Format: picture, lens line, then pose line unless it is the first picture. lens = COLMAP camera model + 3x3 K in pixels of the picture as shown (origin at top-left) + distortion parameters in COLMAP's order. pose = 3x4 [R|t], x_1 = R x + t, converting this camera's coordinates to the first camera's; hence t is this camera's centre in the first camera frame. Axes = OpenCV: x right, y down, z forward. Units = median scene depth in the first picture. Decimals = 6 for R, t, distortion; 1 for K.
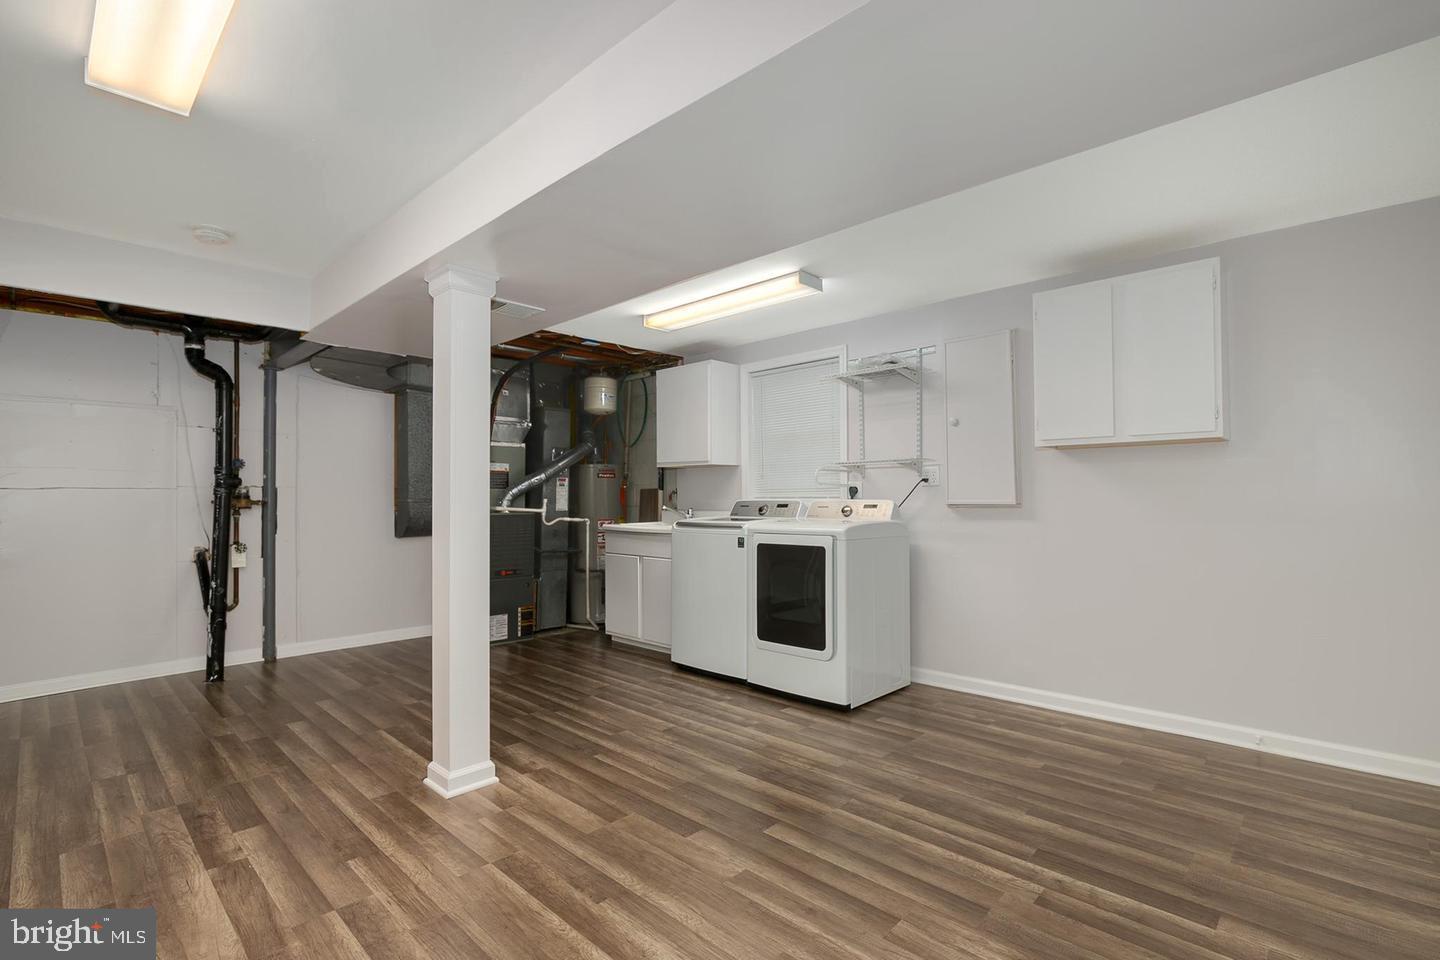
lens RADIAL K [[648.1, 0, 728.8], [0, 648.1, 484.5], [0, 0, 1]] dist [-0.000737, 0.000176]
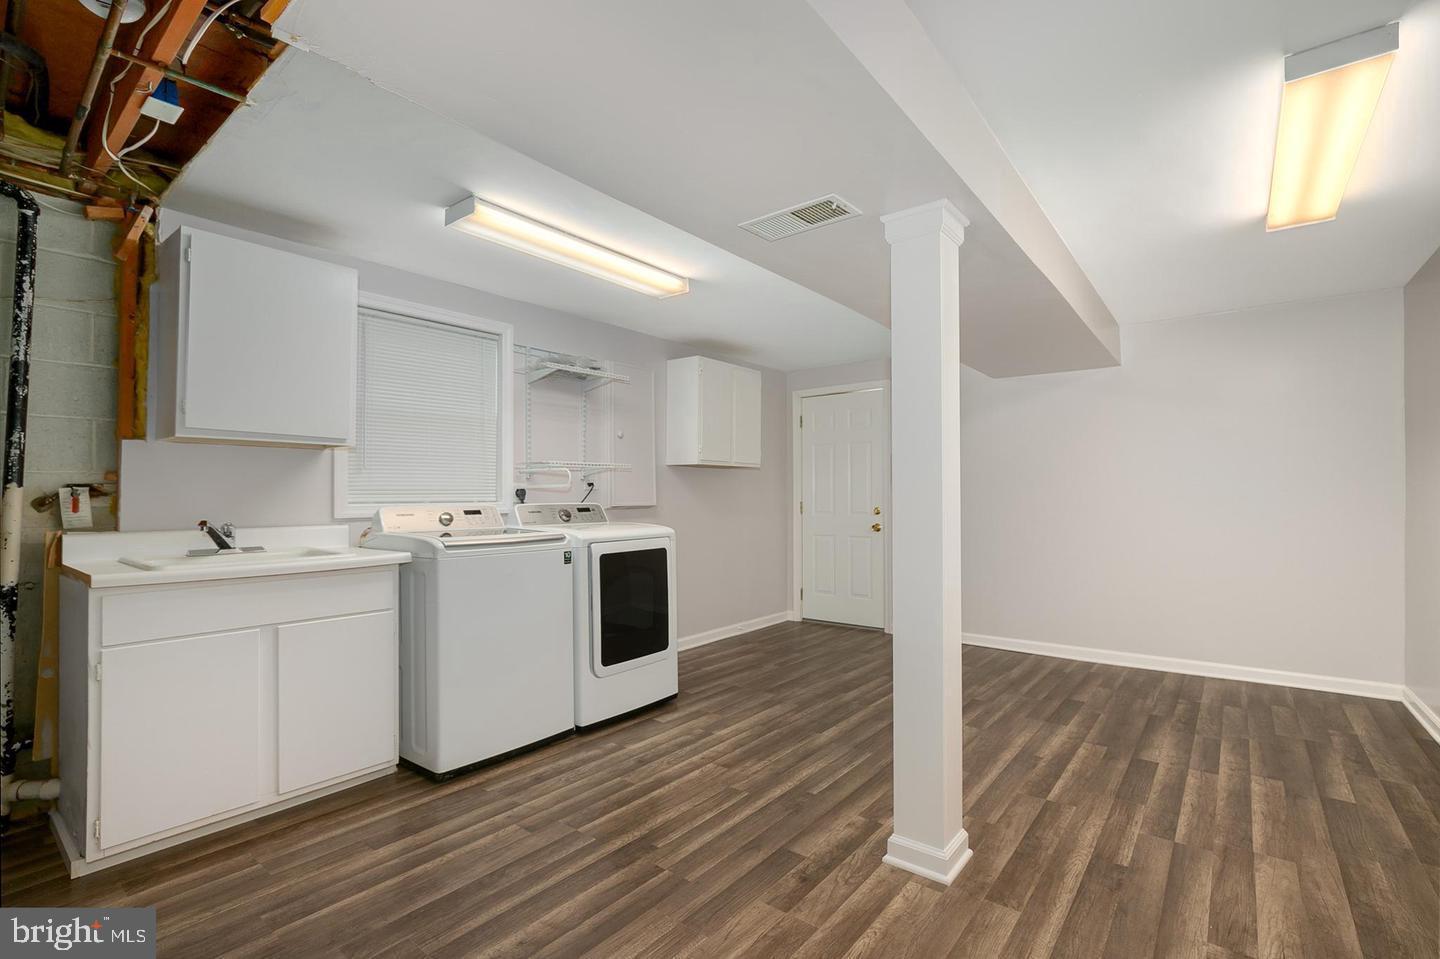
lens RADIAL K [[648.1, 0, 728.0], [0, 648.1, 487.9], [0, 0, 1]] dist [-0.000737, 0.000176]
pose [[-0.083257, 0.023903, 0.996241, -1.026344], [-0.016733, 0.999538, -0.025381, 0.027632], [-0.996388, -0.018784, -0.082819, 1.135394]]
